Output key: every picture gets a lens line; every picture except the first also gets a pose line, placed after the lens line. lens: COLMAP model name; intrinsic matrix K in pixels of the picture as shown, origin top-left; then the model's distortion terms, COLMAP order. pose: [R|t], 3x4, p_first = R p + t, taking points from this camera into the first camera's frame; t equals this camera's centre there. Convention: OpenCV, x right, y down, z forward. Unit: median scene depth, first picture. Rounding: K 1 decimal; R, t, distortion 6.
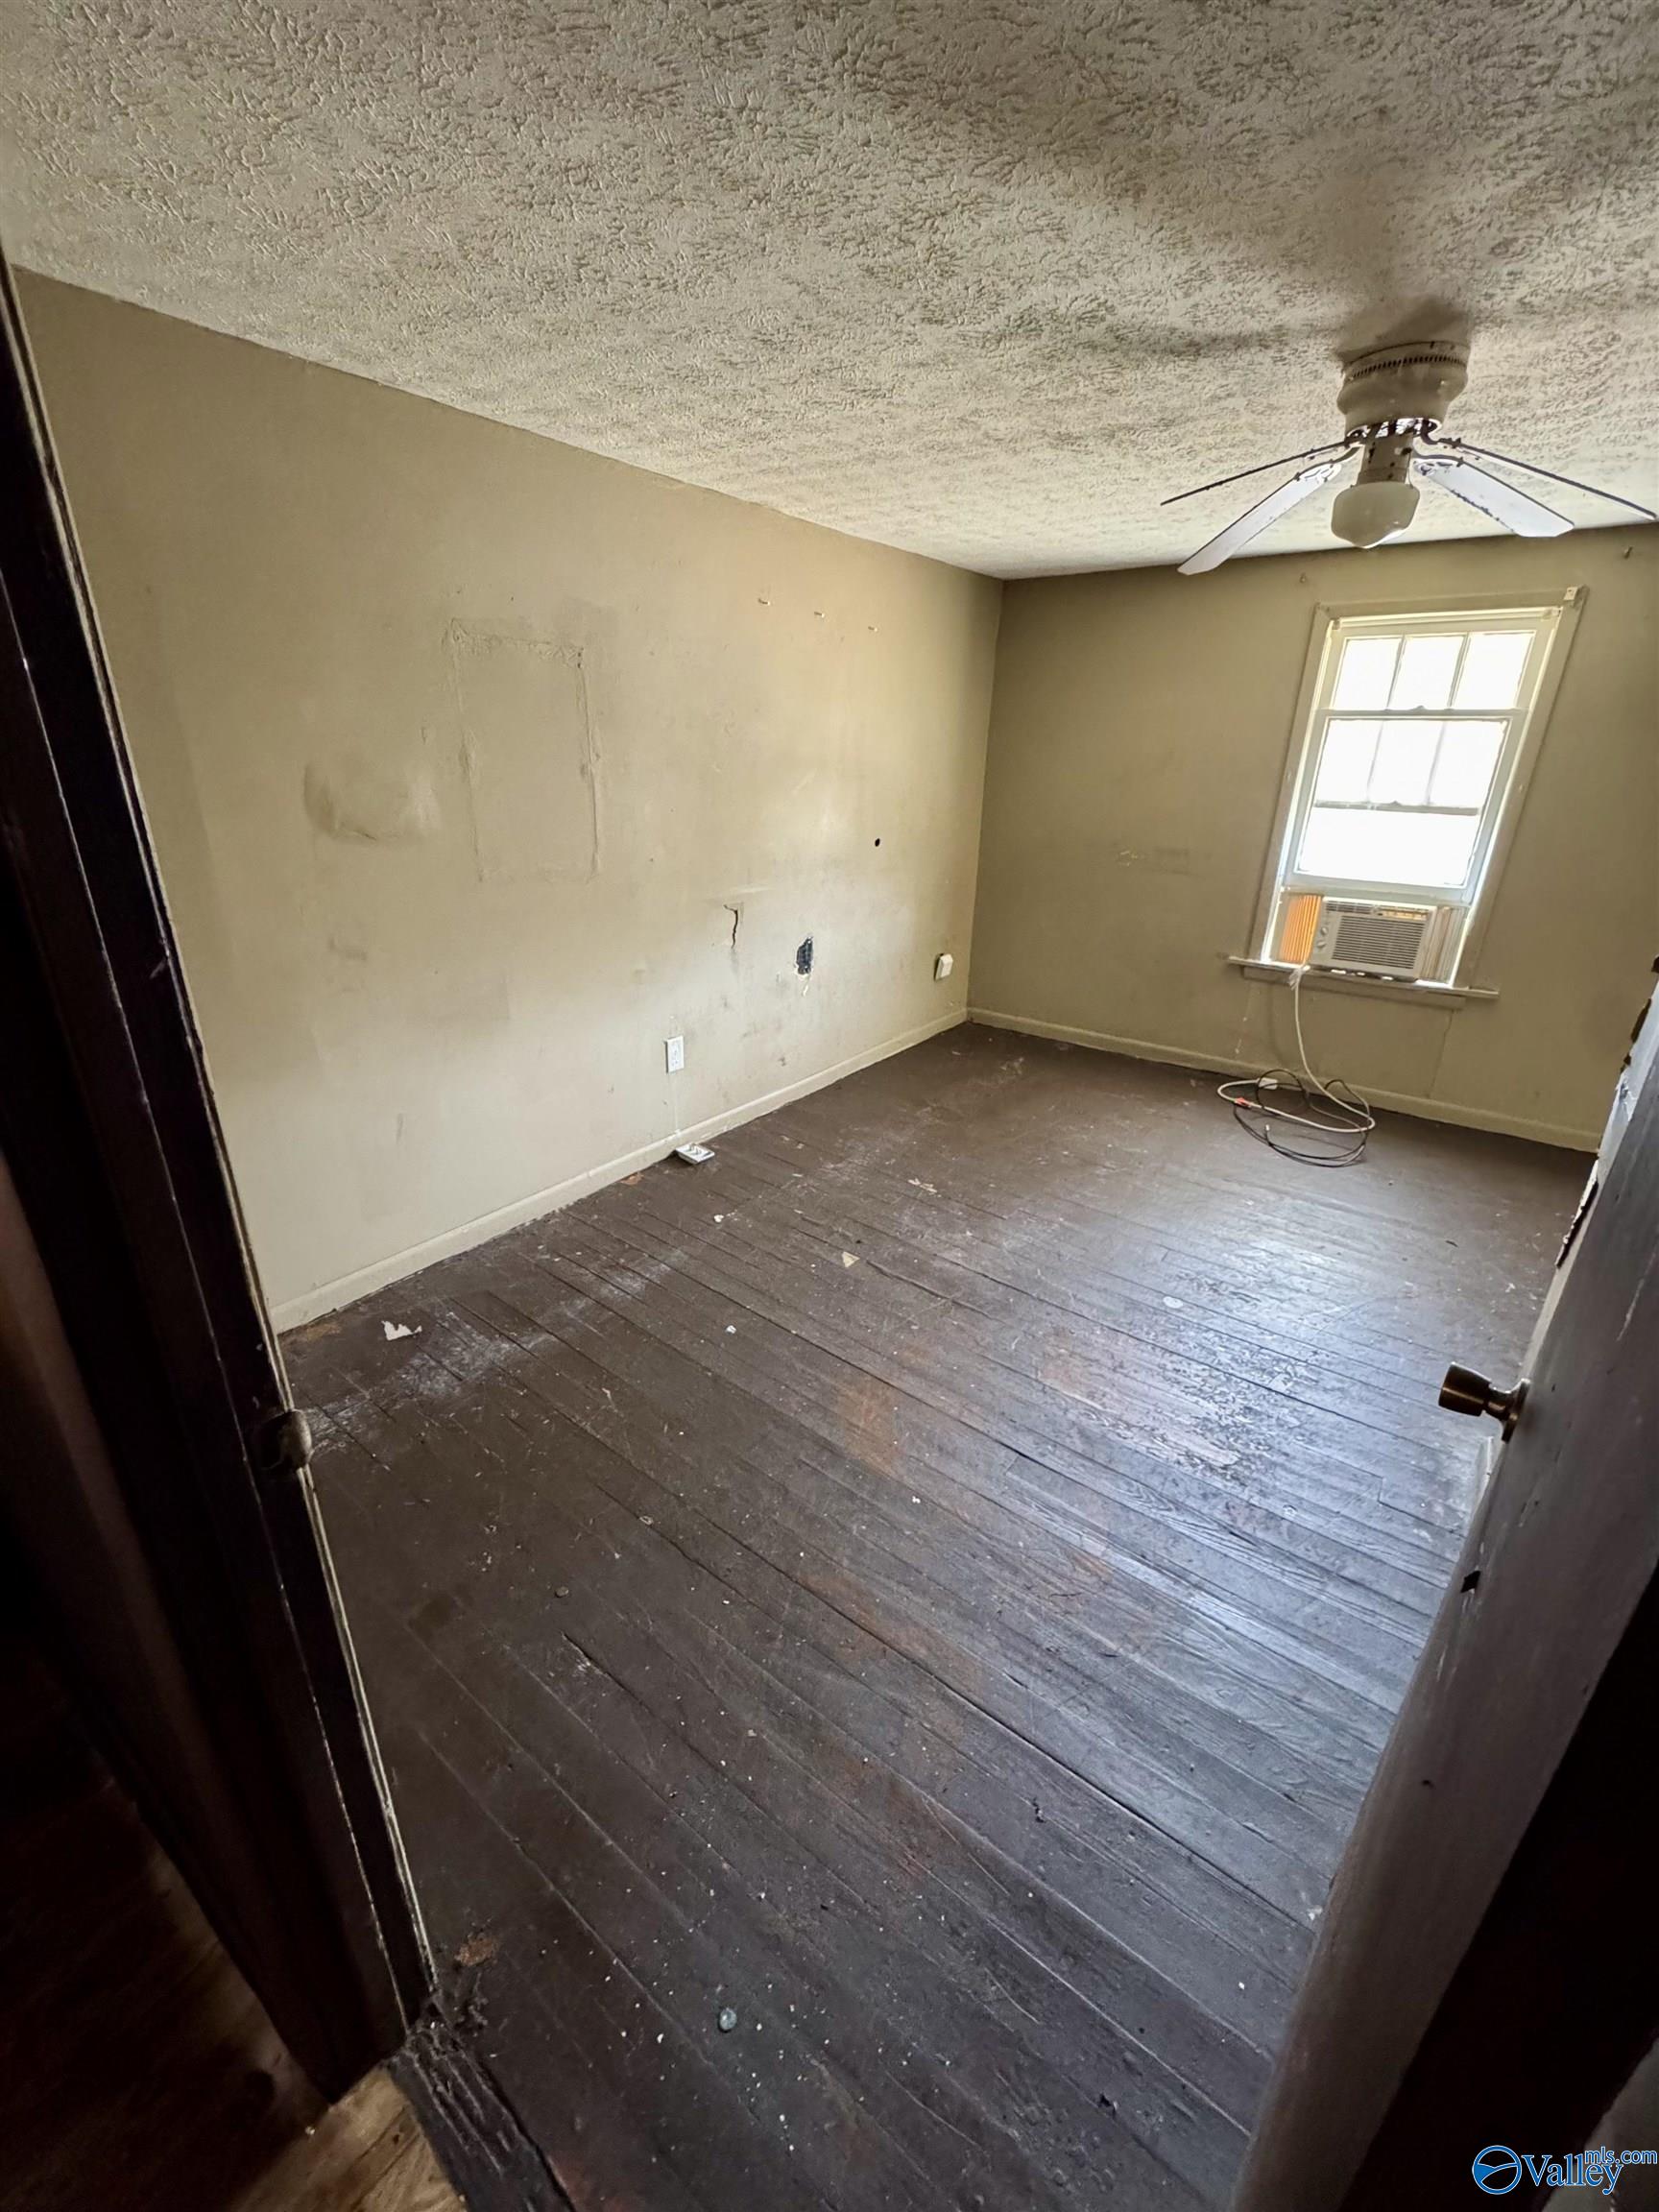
lens RADIAL K [[887.6, 0, 824.9], [0, 887.6, 1101.1], [0, 0, 1]] dist [-0.000063, -0.000919]
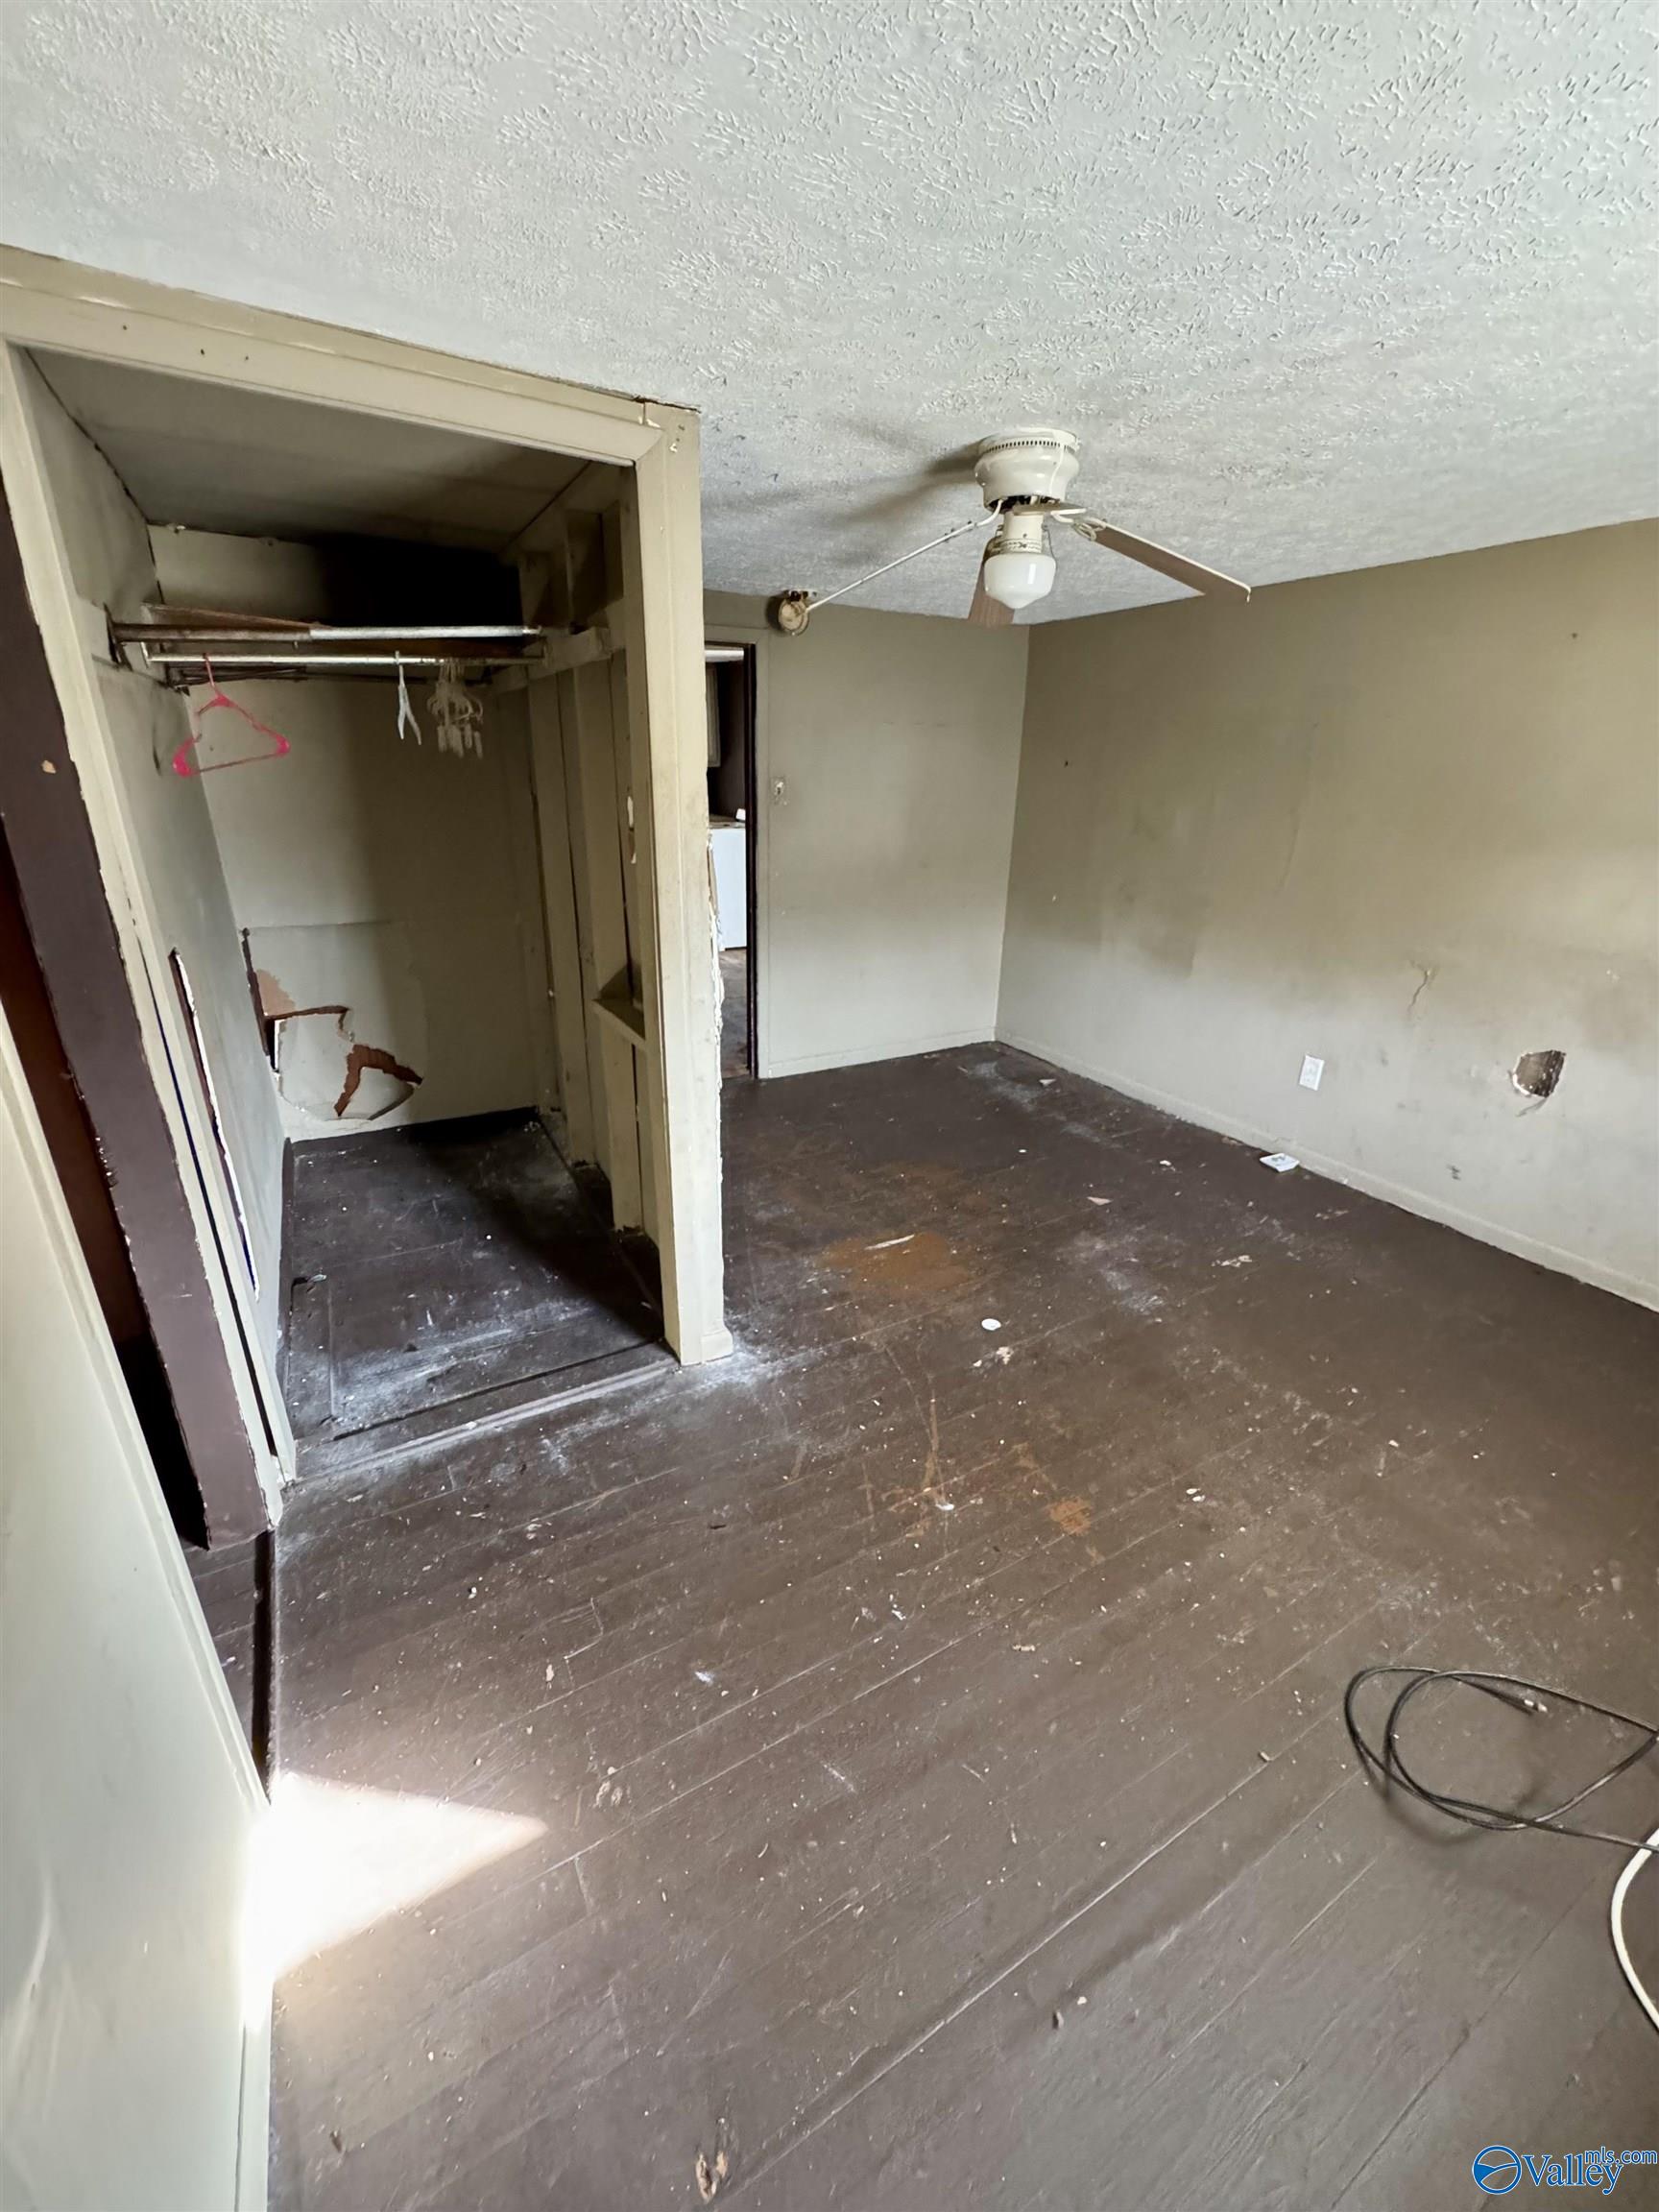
lens RADIAL K [[887.6, 0, 831.0], [0, 887.6, 1106.7], [0, 0, 1]] dist [-0.000063, -0.000919]
pose [[-0.408076, 0.301419, -0.861754, 1.166373], [-0.364155, 0.811842, 0.456403, -0.343501], [0.837177, 0.500059, -0.221531, 0.870812]]
